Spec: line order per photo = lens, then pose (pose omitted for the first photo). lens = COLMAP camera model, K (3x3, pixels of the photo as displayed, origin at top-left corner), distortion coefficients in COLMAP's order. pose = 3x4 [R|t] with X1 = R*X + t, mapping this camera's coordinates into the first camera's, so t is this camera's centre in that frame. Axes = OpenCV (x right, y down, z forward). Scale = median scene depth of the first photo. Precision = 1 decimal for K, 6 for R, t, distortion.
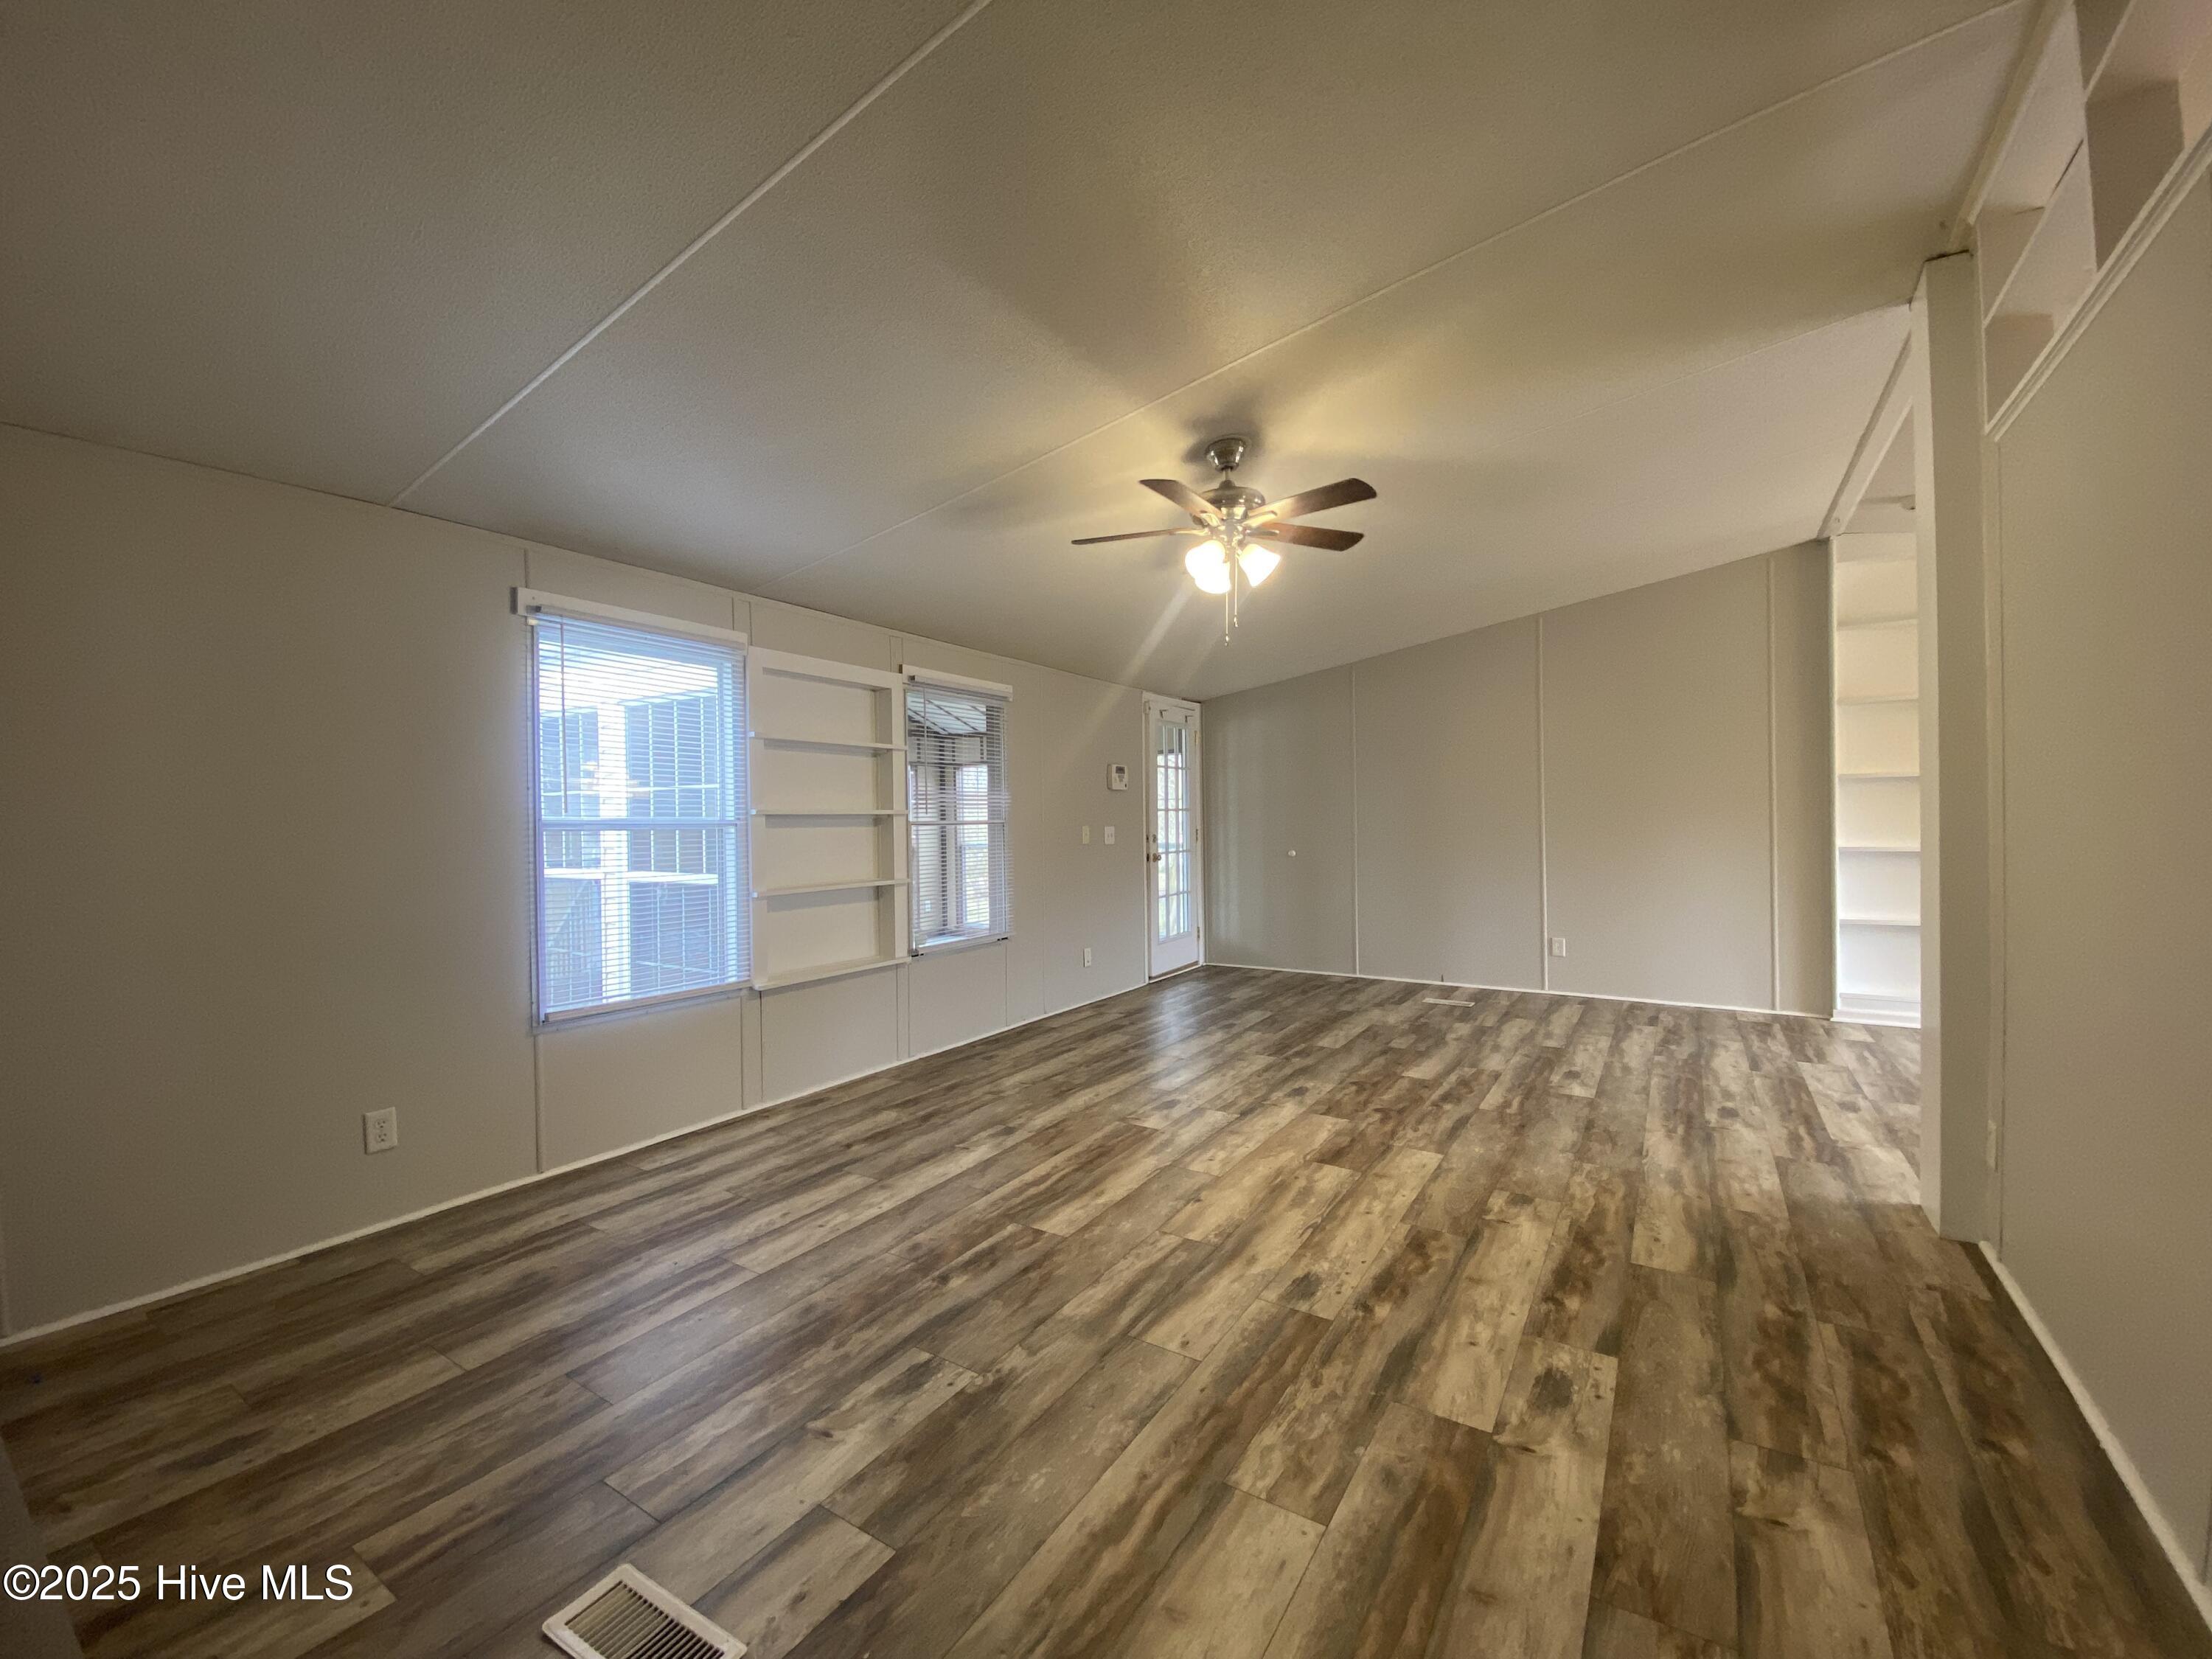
lens RADIAL K [[890.5, 0, 1072.3], [0, 890.5, 831.7], [0, 0, 1]] dist [0.002638, -0.019033]
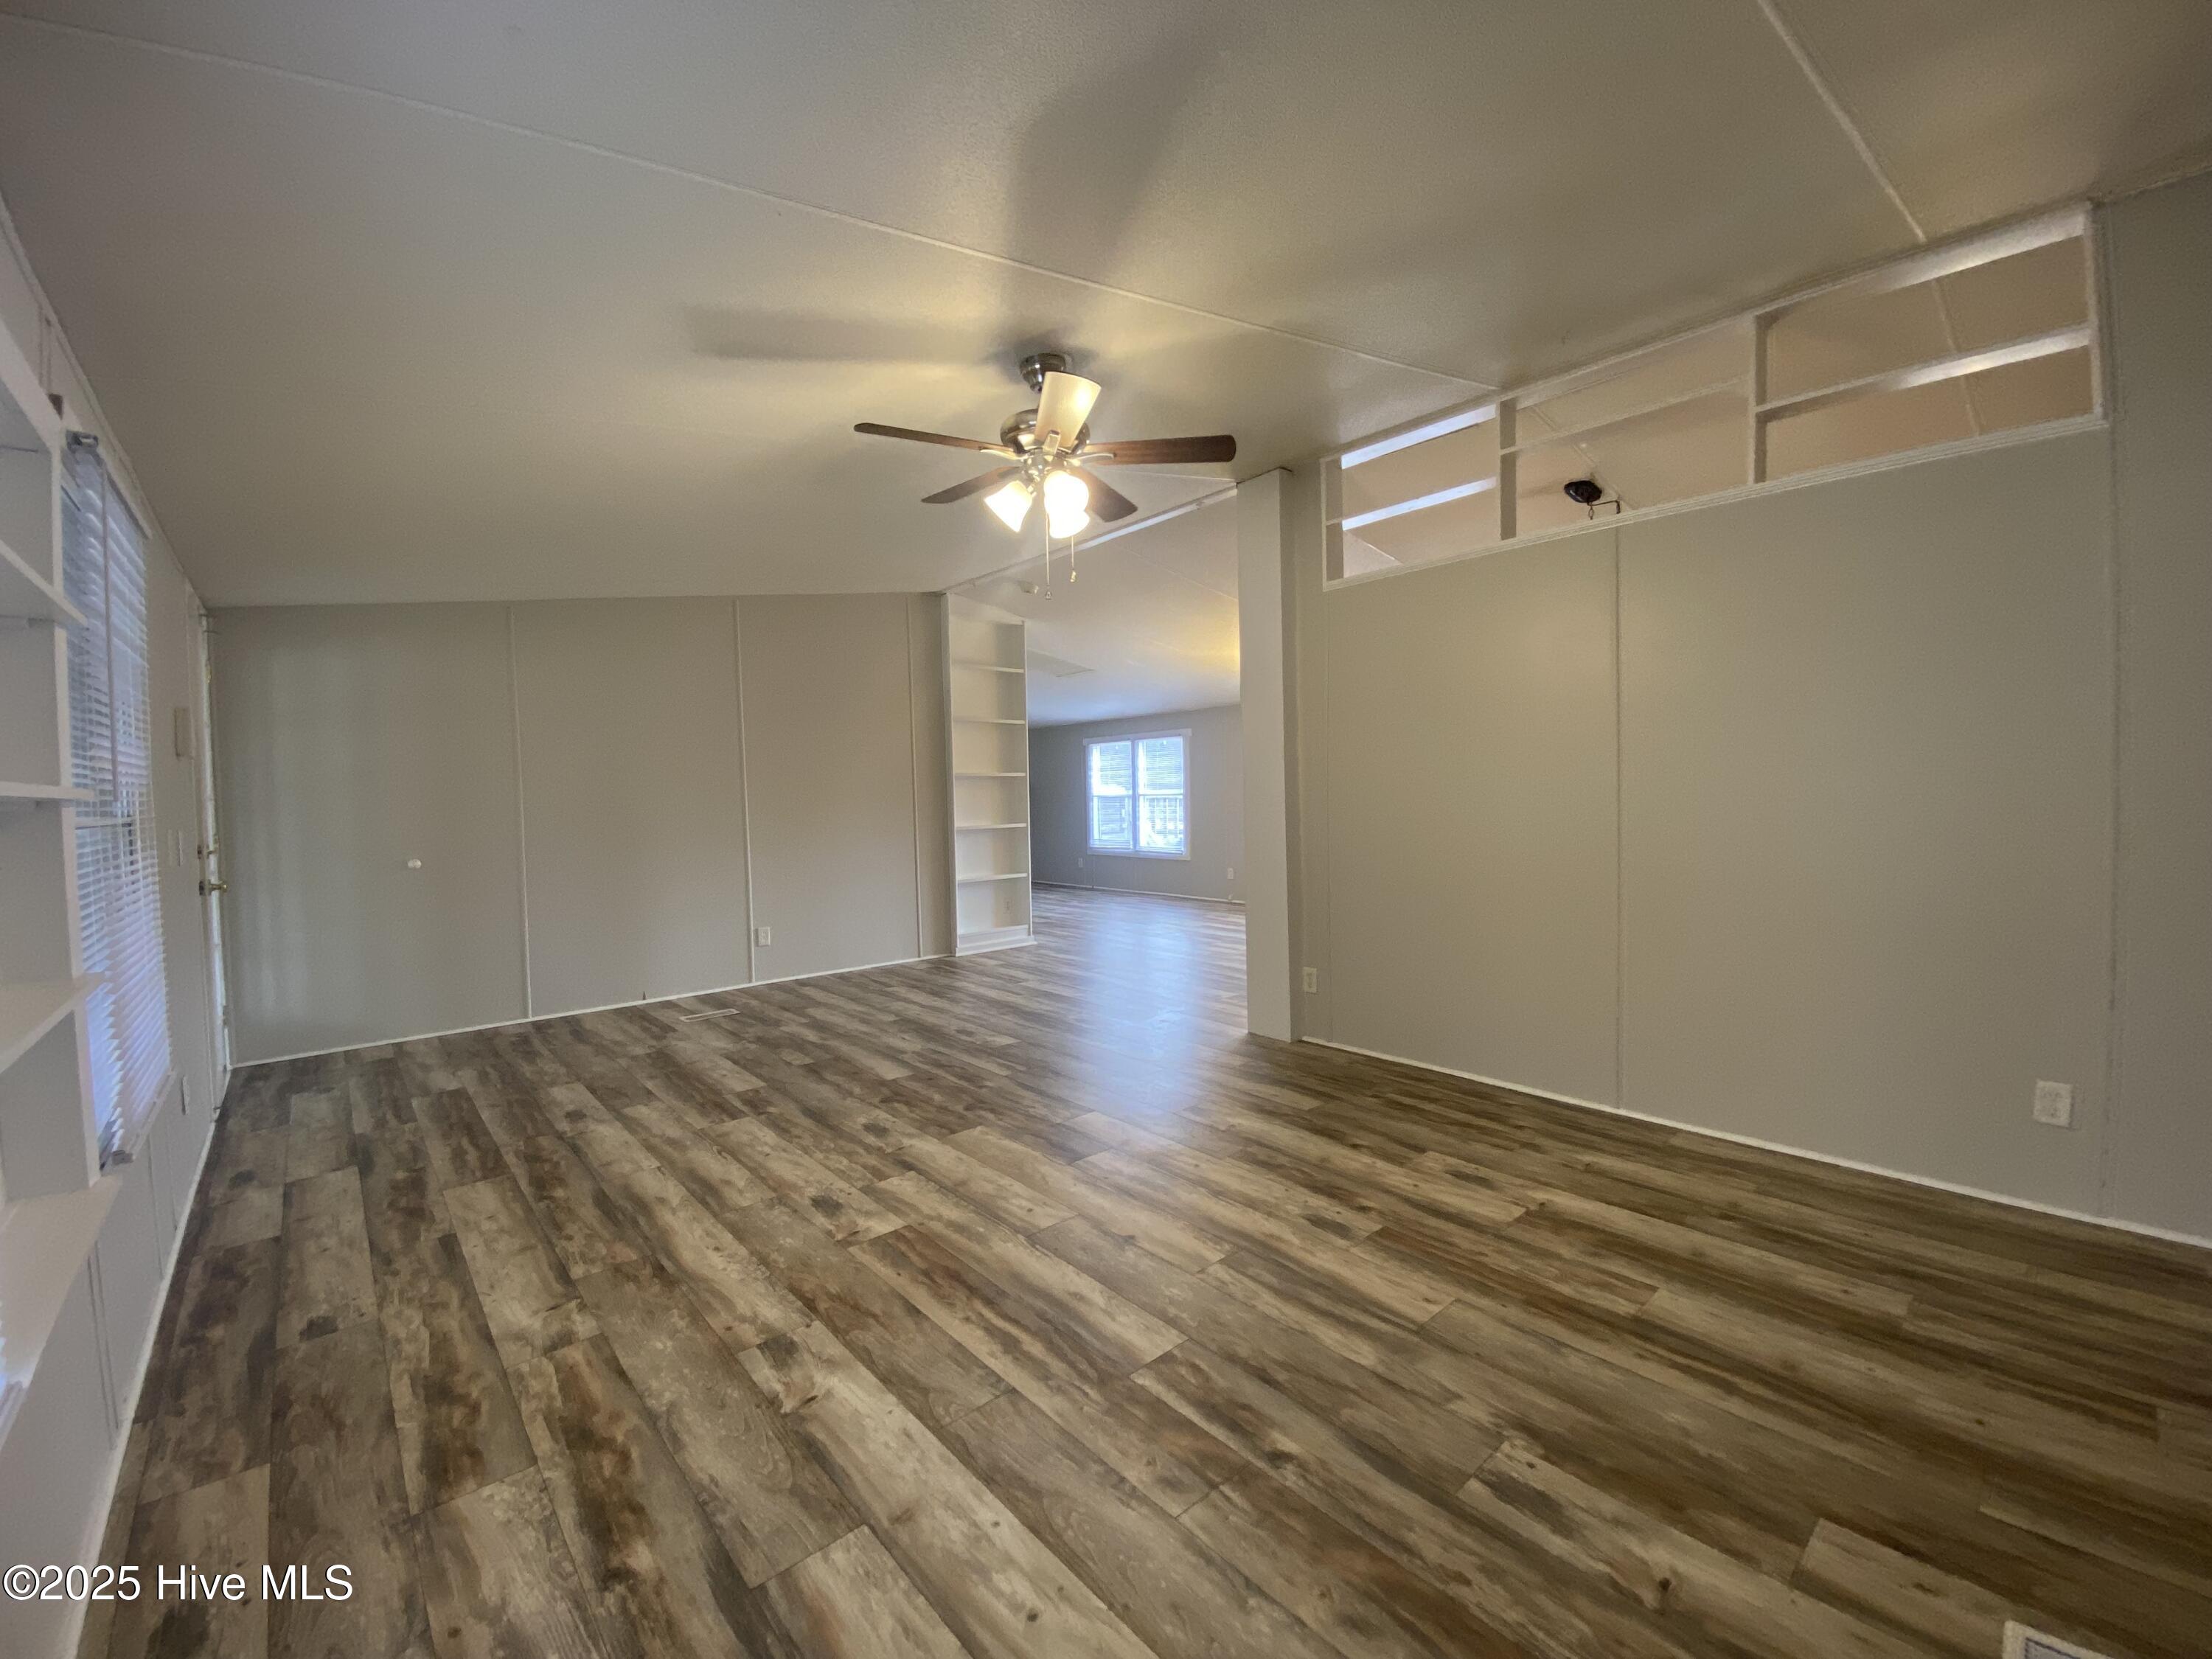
lens RADIAL K [[908.3, 0, 1069.5], [0, 908.3, 827.6], [0, 0, 1]] dist [0.008135, -0.014417]
pose [[0.281092, -0.039393, 0.958872, -0.723741], [0.038542, 0.998814, 0.029735, -0.024914], [-0.958907, 0.028598, 0.282277, 0.781947]]
